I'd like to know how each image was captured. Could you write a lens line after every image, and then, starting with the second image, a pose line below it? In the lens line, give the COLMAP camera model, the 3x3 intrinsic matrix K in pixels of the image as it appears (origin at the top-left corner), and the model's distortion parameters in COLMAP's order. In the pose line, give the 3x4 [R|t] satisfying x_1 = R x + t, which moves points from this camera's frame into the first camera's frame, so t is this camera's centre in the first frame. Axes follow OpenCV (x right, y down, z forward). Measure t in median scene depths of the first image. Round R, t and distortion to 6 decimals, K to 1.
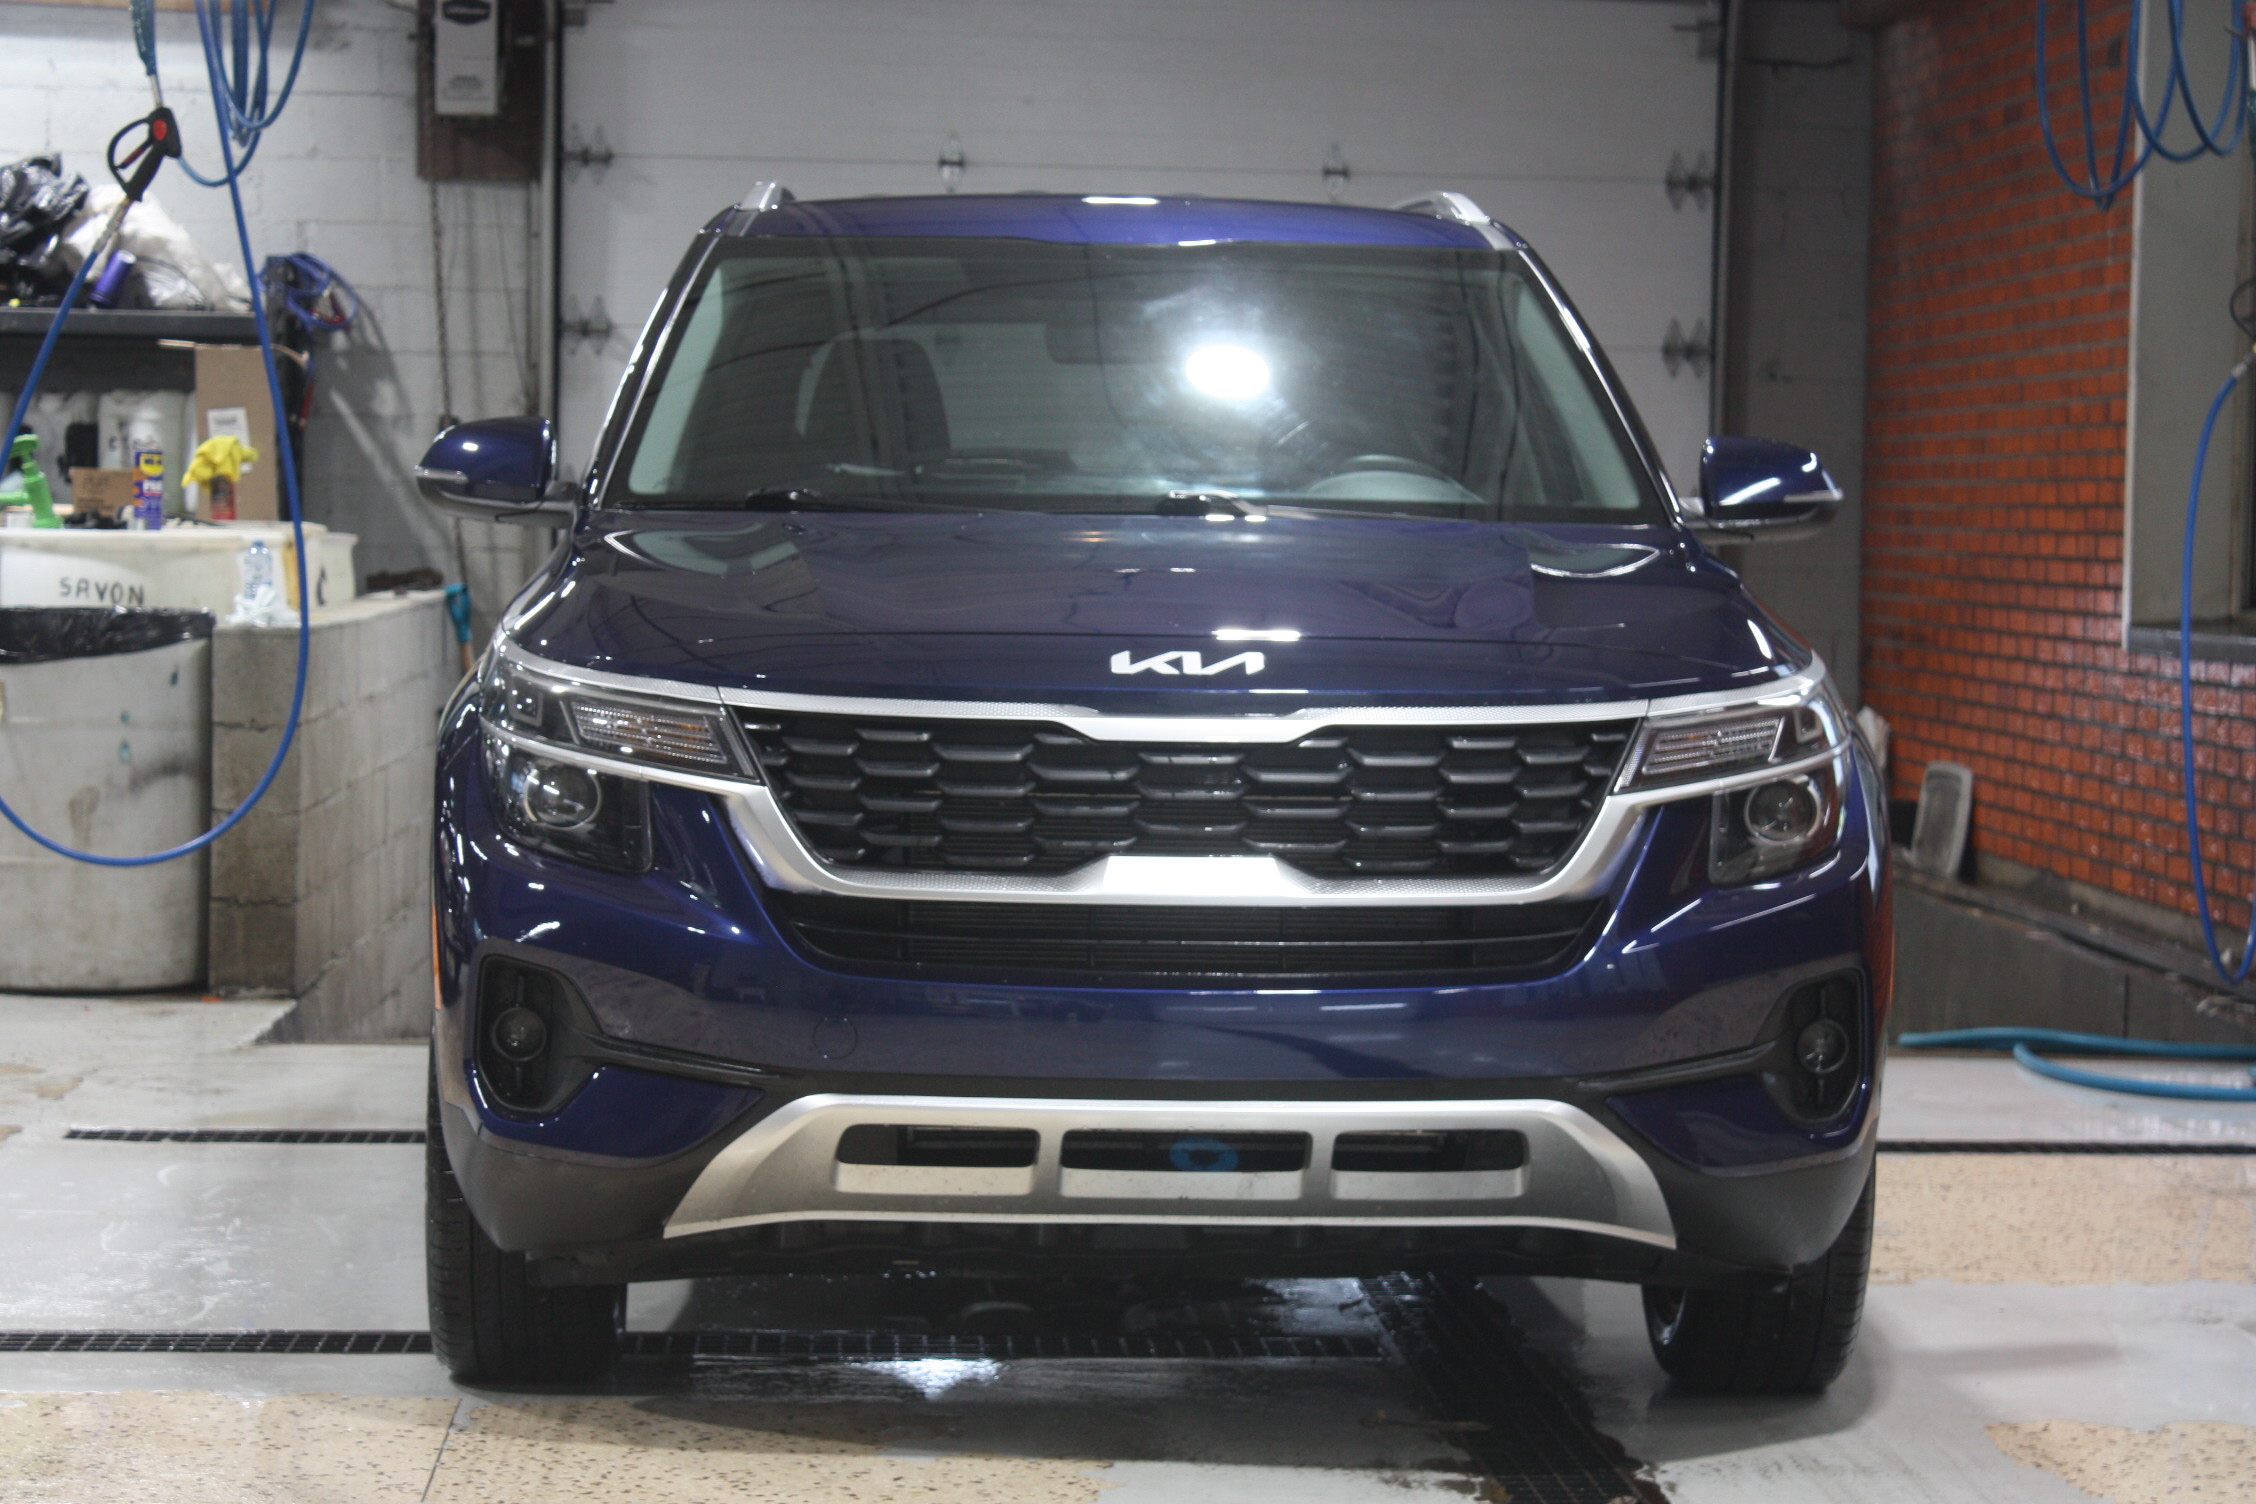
lens RADIAL K [[5324.7, 0, 1128.0], [0, 5324.7, 752.0], [0, 0, 1]] dist [0.091901, 0.371648]
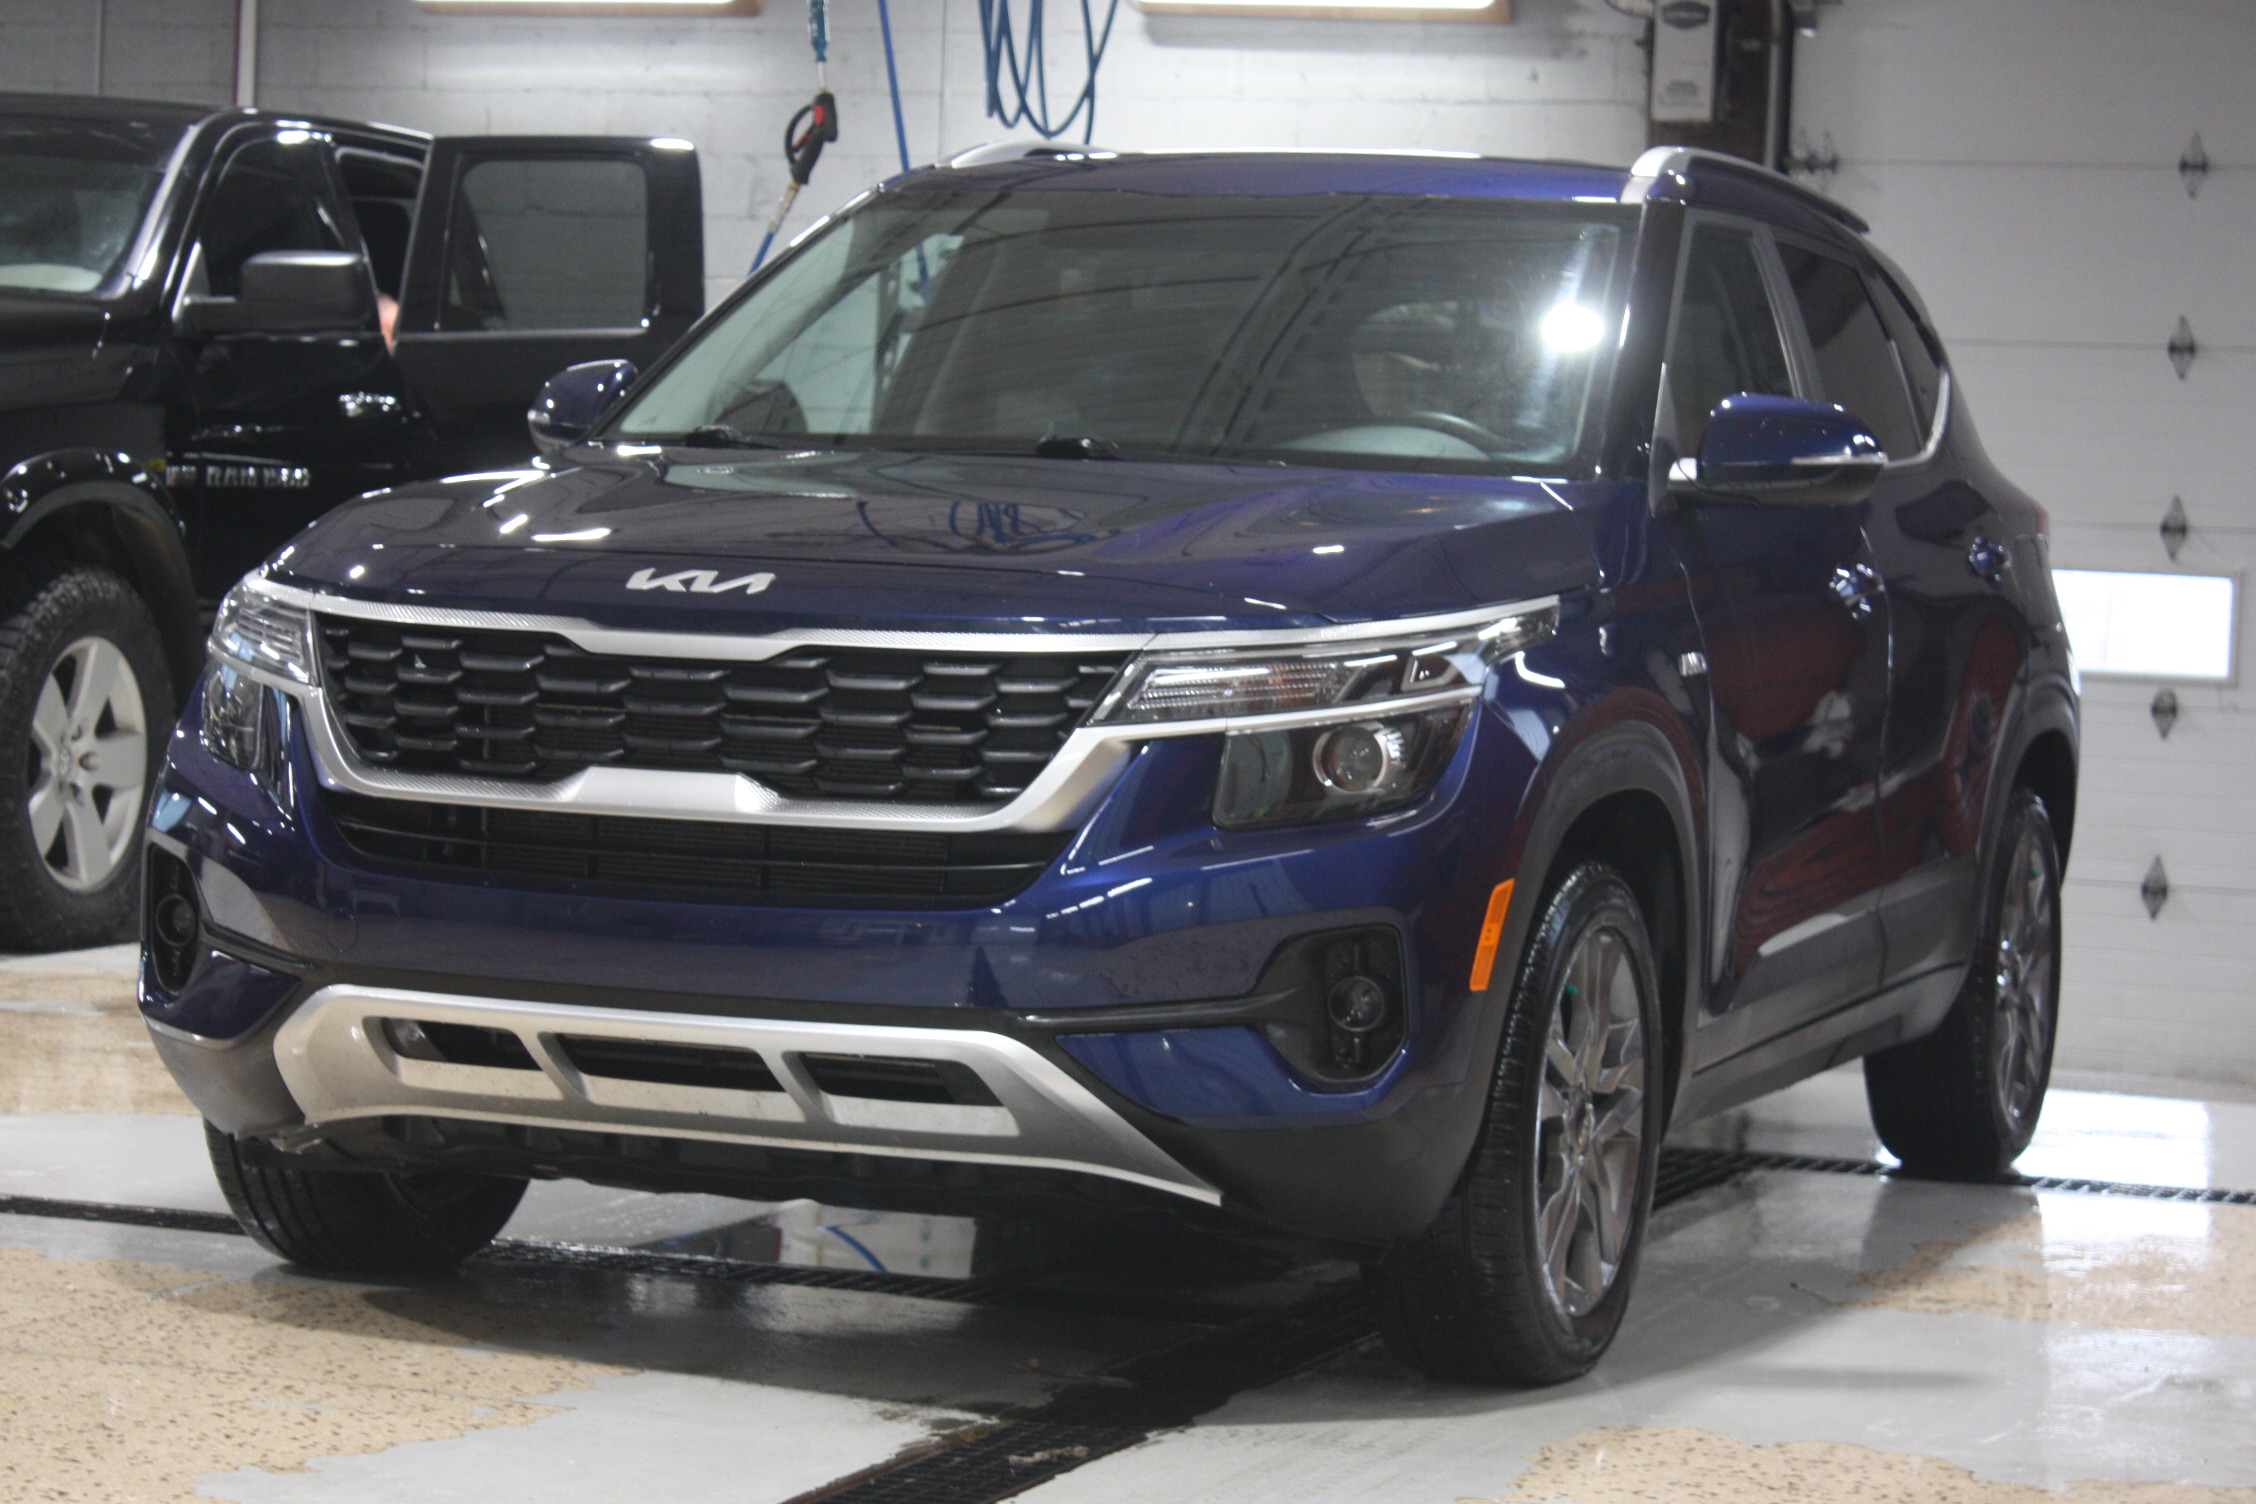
lens RADIAL K [[5601.2, 0, 1128.0], [0, 5601.2, 752.0], [0, 0, 1]] dist [0.076177, -0.034382]
pose [[0.911440, 0.036429, -0.409818, 0.517969], [-0.043327, 0.999032, -0.007554, 0.019973], [0.409146, 0.024641, 0.912136, 0.064195]]
